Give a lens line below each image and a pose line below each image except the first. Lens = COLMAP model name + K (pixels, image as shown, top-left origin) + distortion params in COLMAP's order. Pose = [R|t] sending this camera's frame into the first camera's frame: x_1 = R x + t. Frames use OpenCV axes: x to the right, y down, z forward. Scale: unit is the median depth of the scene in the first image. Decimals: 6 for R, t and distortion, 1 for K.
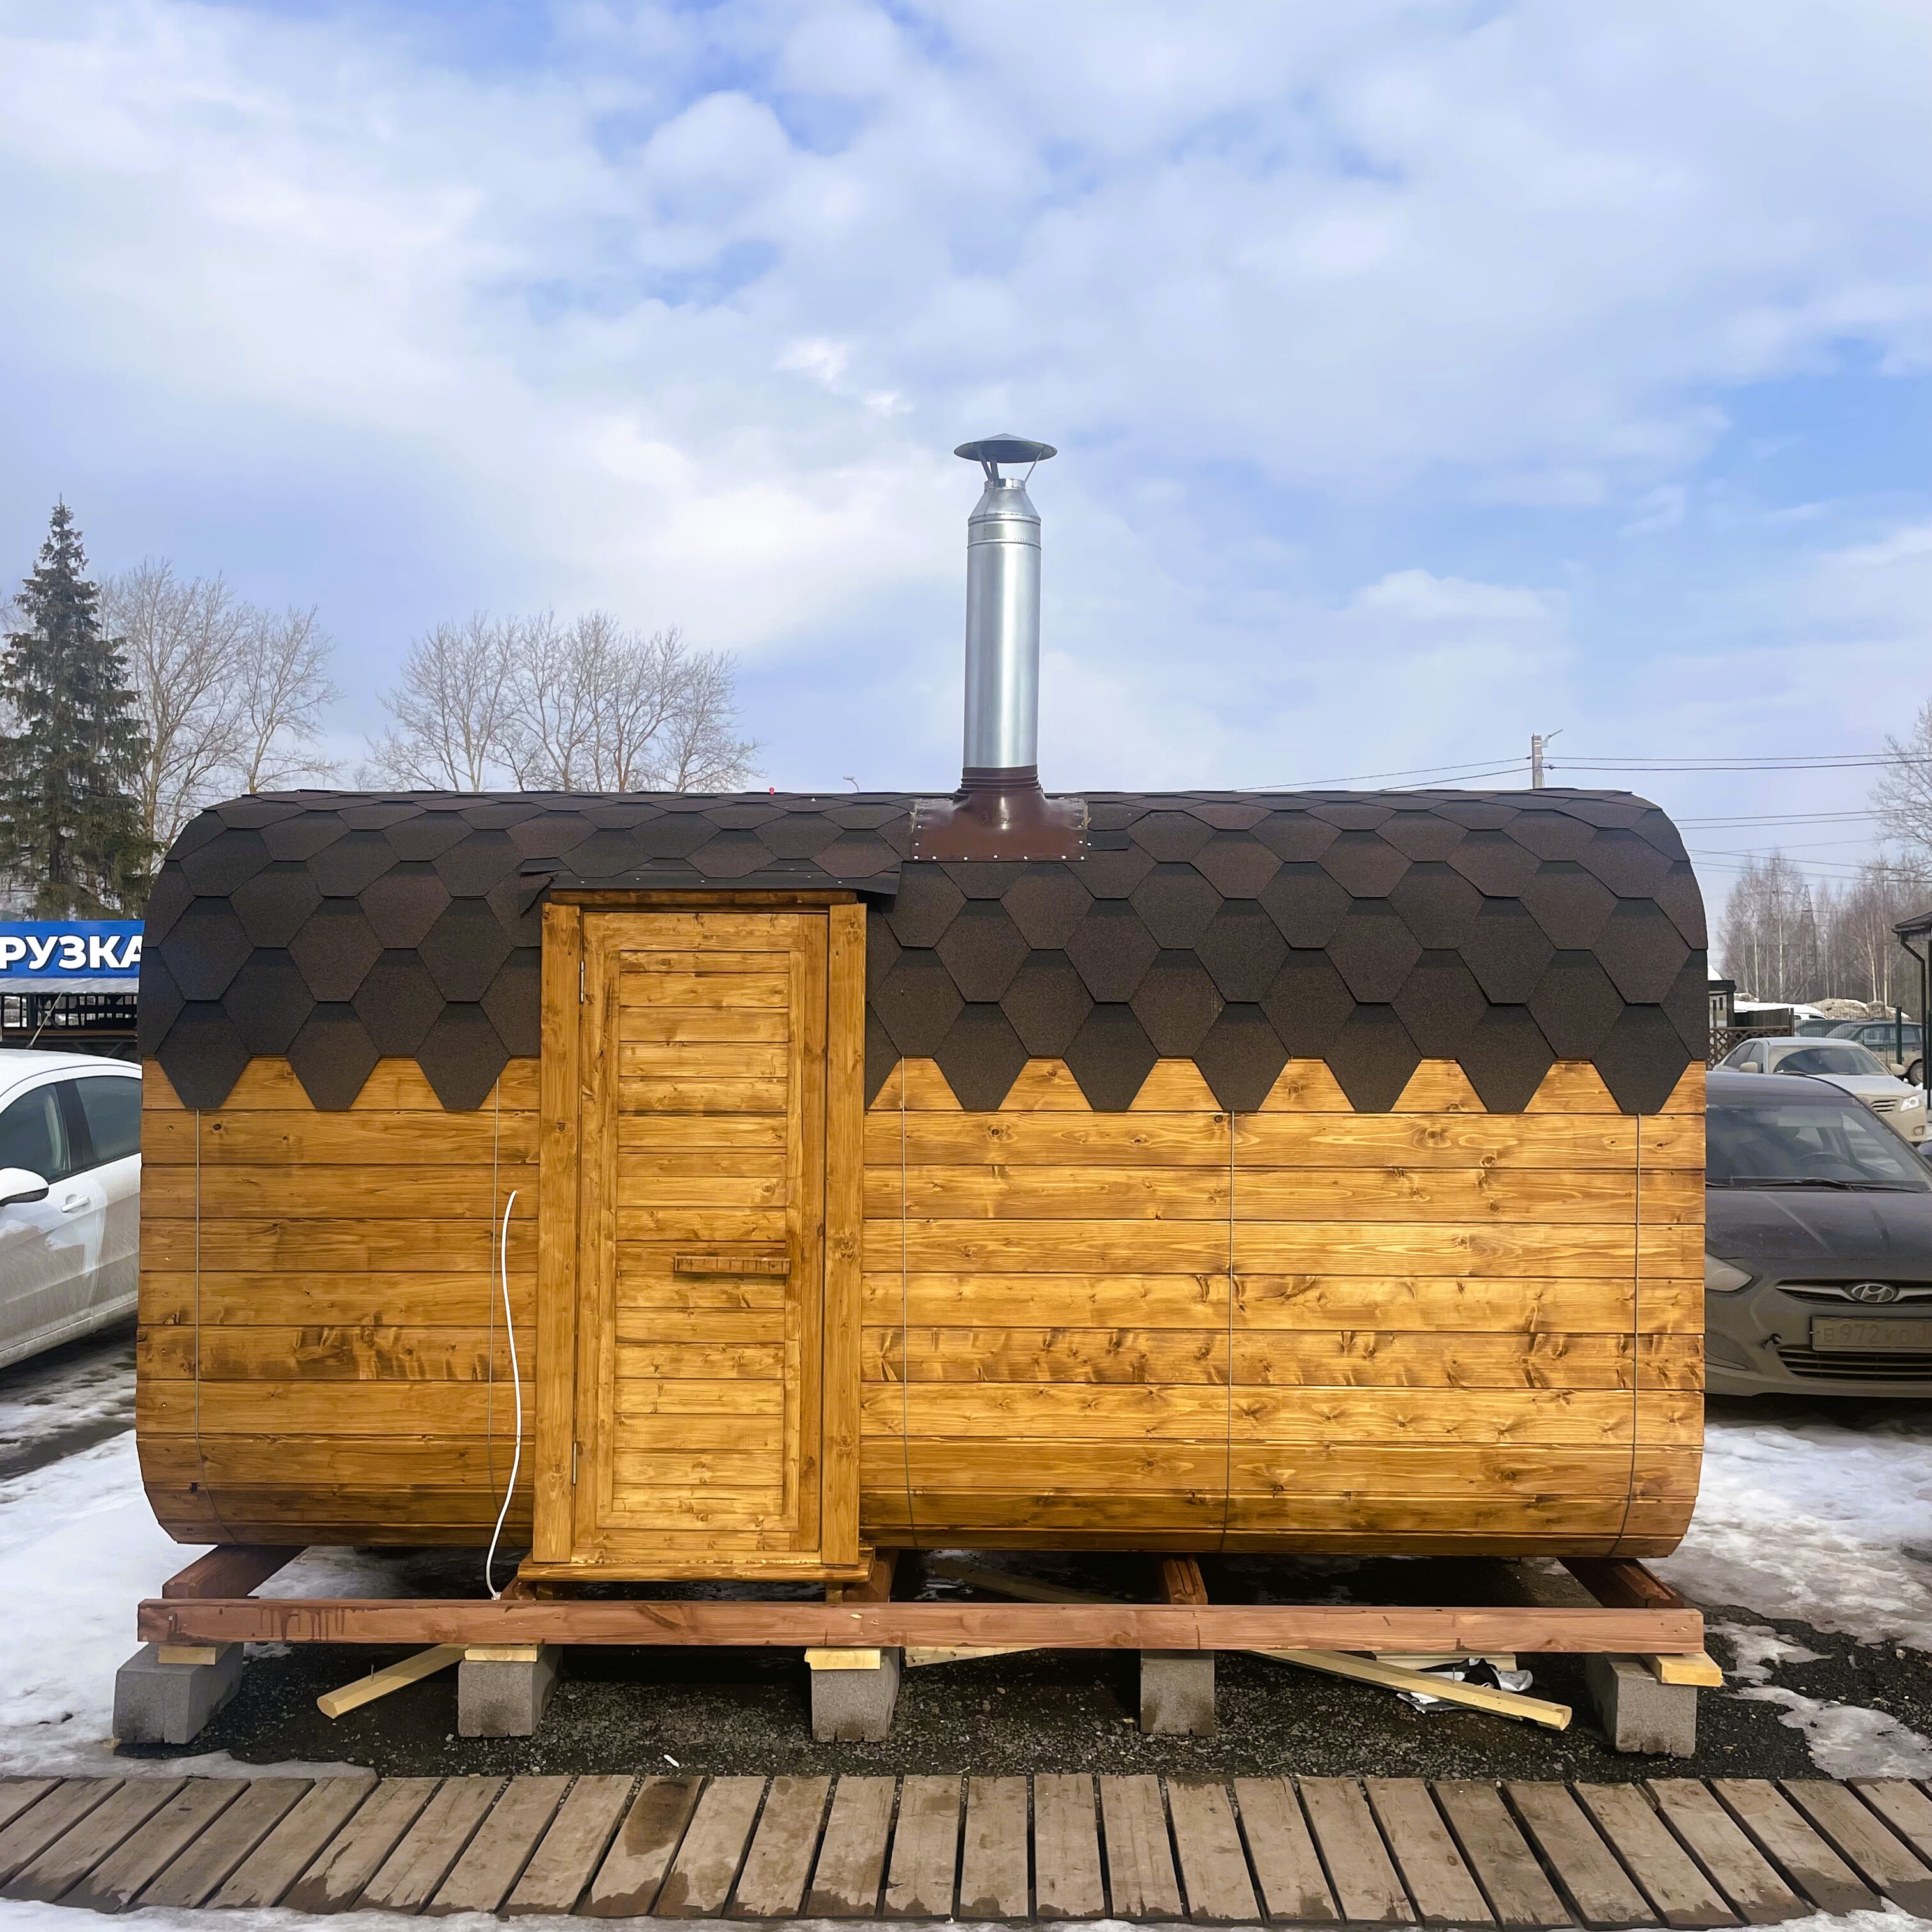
lens RADIAL K [[1928.2, 0, 998.5], [0, 1928.2, 941.2], [0, 0, 1]] dist [0.101591, -0.117603]
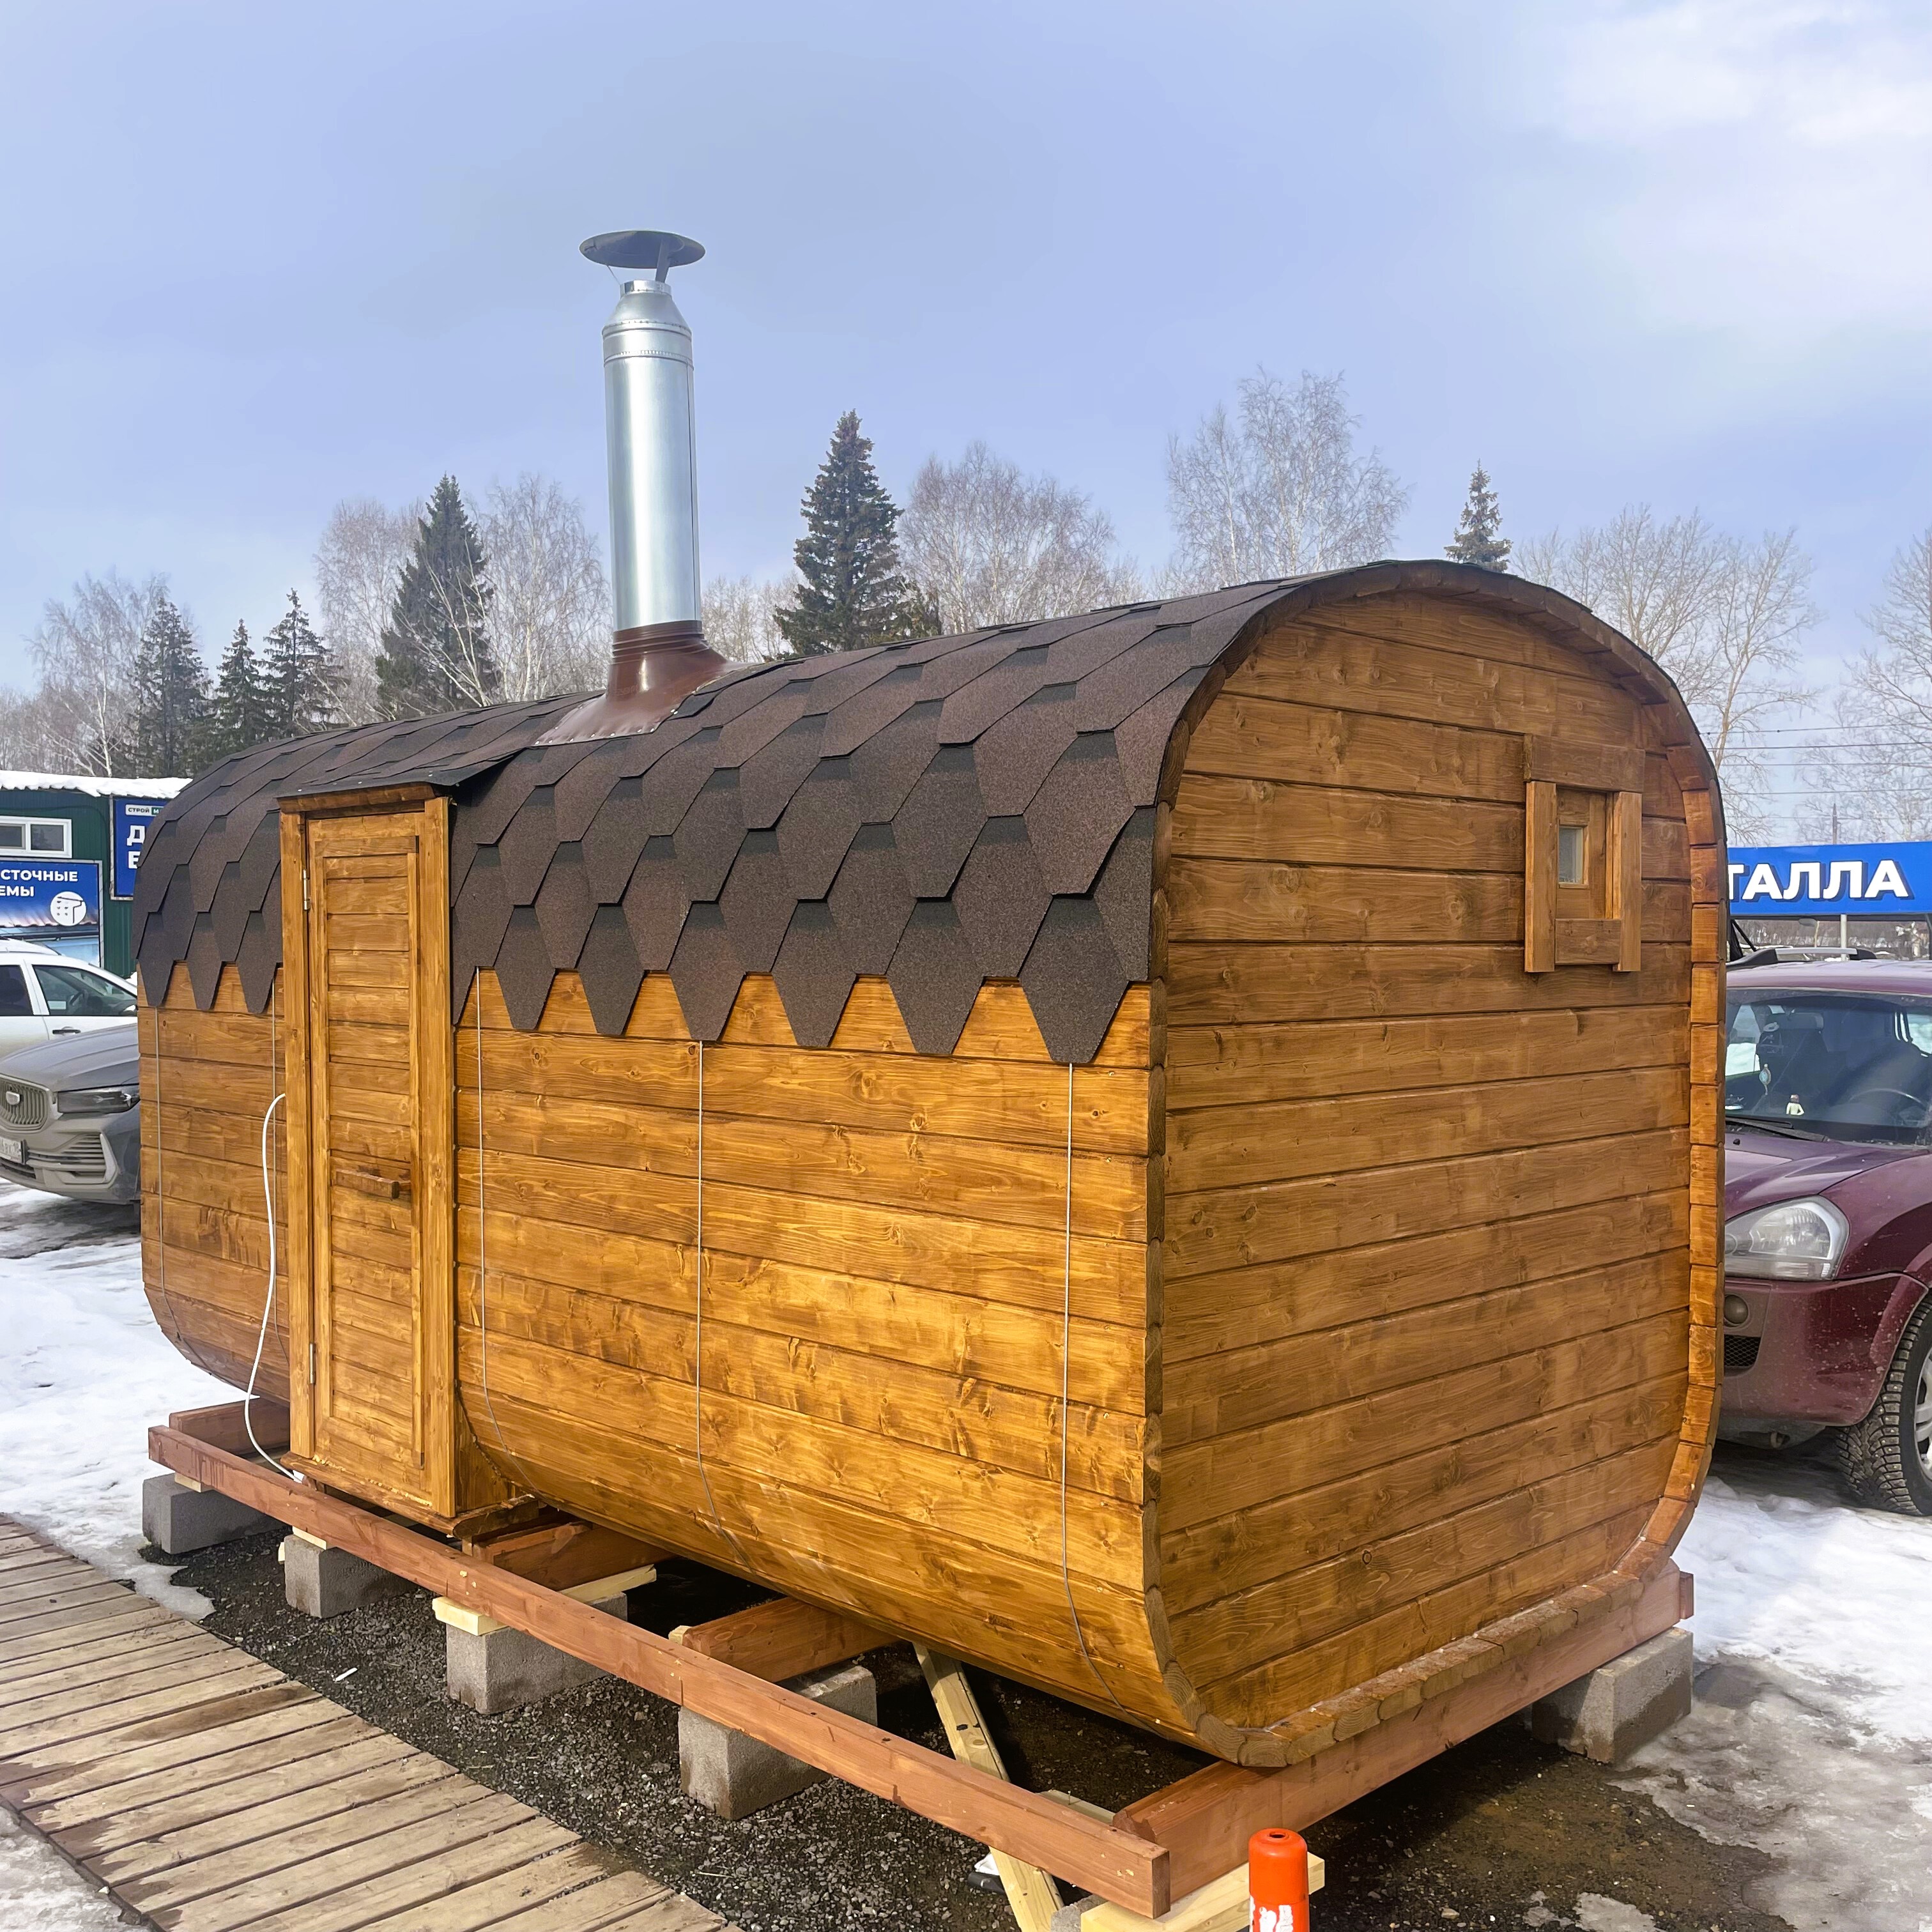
lens RADIAL K [[1943.8, 0, 999.1], [0, 1943.8, 971.6], [0, 0, 1]] dist [0.120067, -0.156498]
pose [[0.723124, 0.009941, -0.690646, 0.753894], [0.021072, 0.999114, 0.036444, 0.033781], [0.690396, -0.040907, 0.722274, 0.515136]]
